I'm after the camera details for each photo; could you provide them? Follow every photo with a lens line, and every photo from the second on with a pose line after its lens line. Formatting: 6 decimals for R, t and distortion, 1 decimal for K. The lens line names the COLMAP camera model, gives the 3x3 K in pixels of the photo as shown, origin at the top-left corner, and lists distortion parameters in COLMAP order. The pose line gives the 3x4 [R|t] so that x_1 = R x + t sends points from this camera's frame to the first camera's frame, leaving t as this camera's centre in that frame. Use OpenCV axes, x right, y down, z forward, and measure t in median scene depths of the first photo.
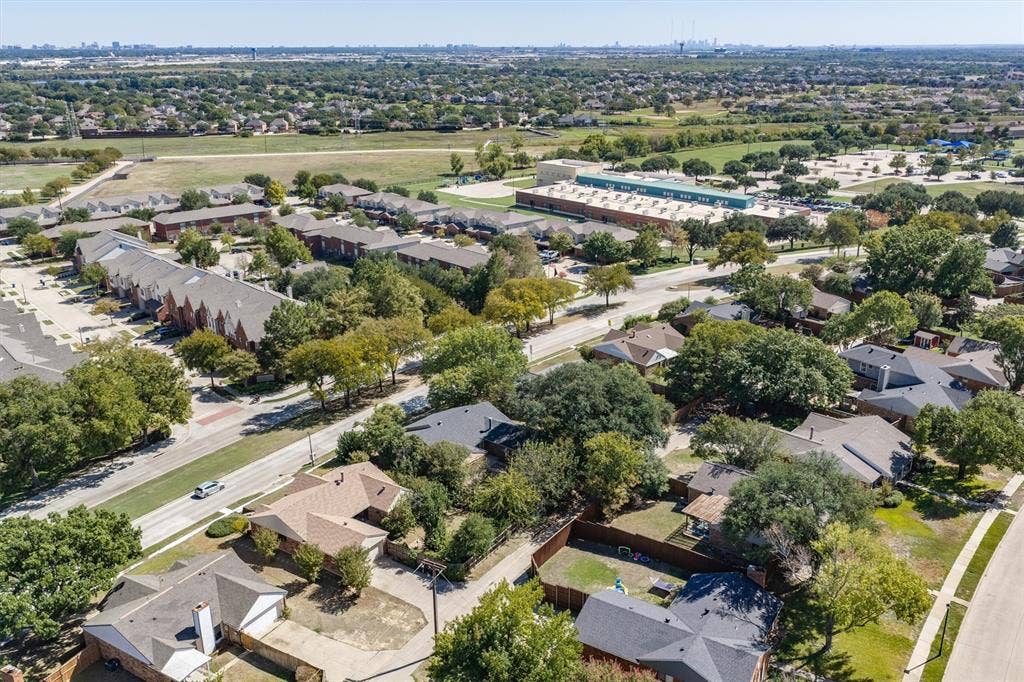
lens RADIAL K [[848.9, 0, 510.9], [0, 848.9, 337.8], [0, 0, 1]] dist [0.001016, 0.002164]
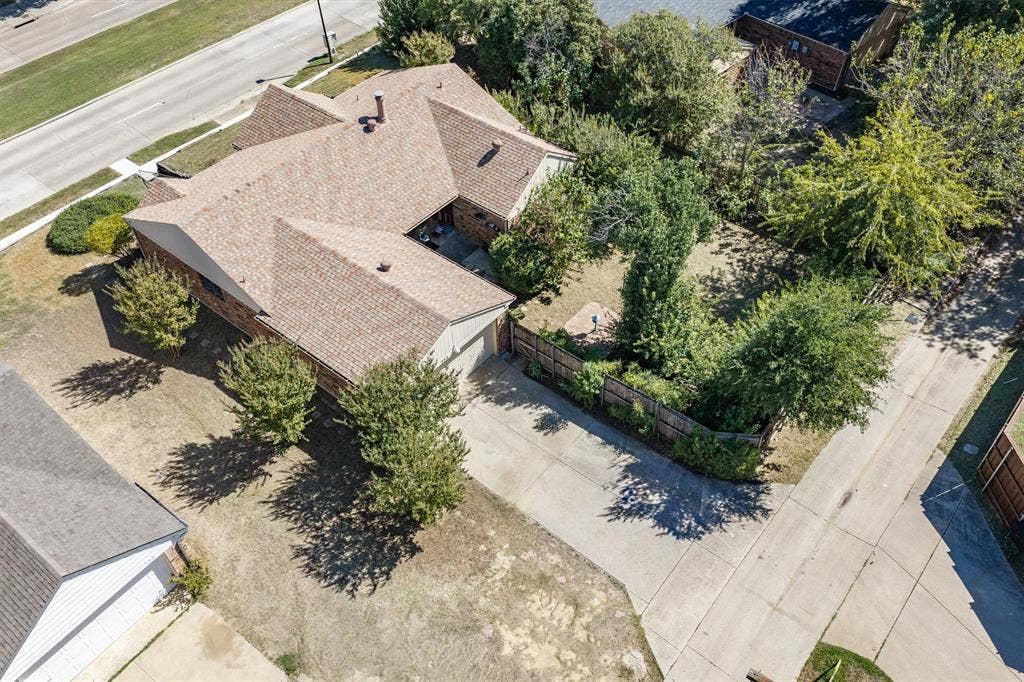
lens RADIAL K [[848.9, 0, 514.5], [0, 848.9, 335.7], [0, 0, 1]] dist [0.001016, 0.002164]
pose [[0.994597, 0.067294, -0.079048, -0.106442], [-0.023389, 0.887124, 0.460938, 0.081798], [0.101143, -0.456598, 0.883905, 0.638294]]
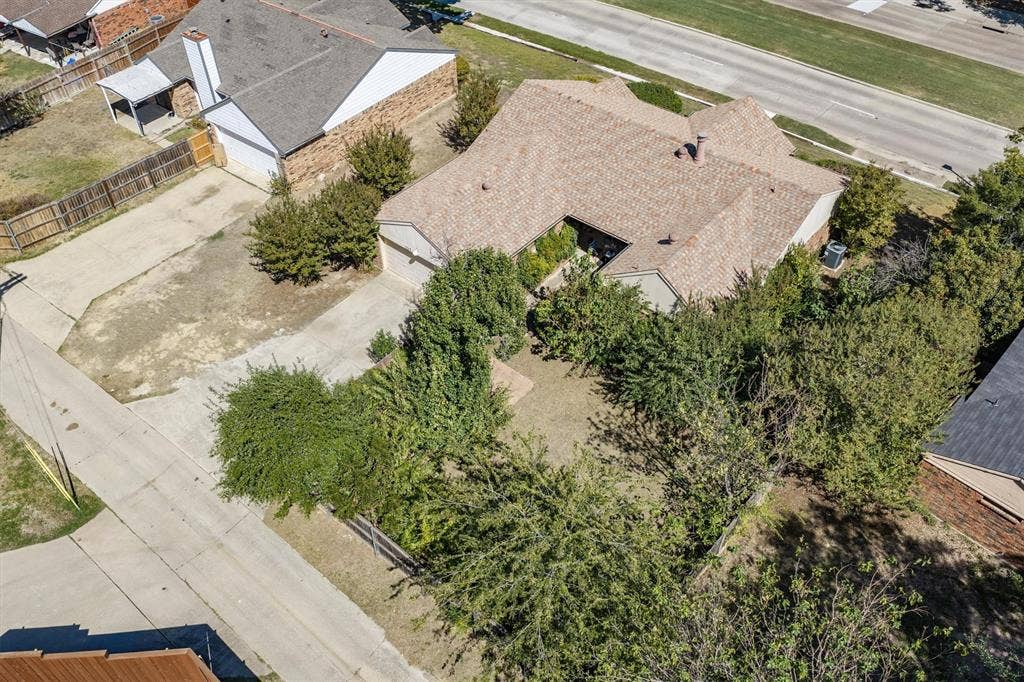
lens RADIAL K [[848.9, 0, 511.2], [0, 848.9, 341.3], [0, 0, 1]] dist [0.001016, 0.002164]
pose [[-0.110621, 0.703586, -0.701948, 0.107253], [-0.304120, 0.648440, 0.697880, -0.003138], [0.946189, 0.290677, 0.142243, 0.887332]]
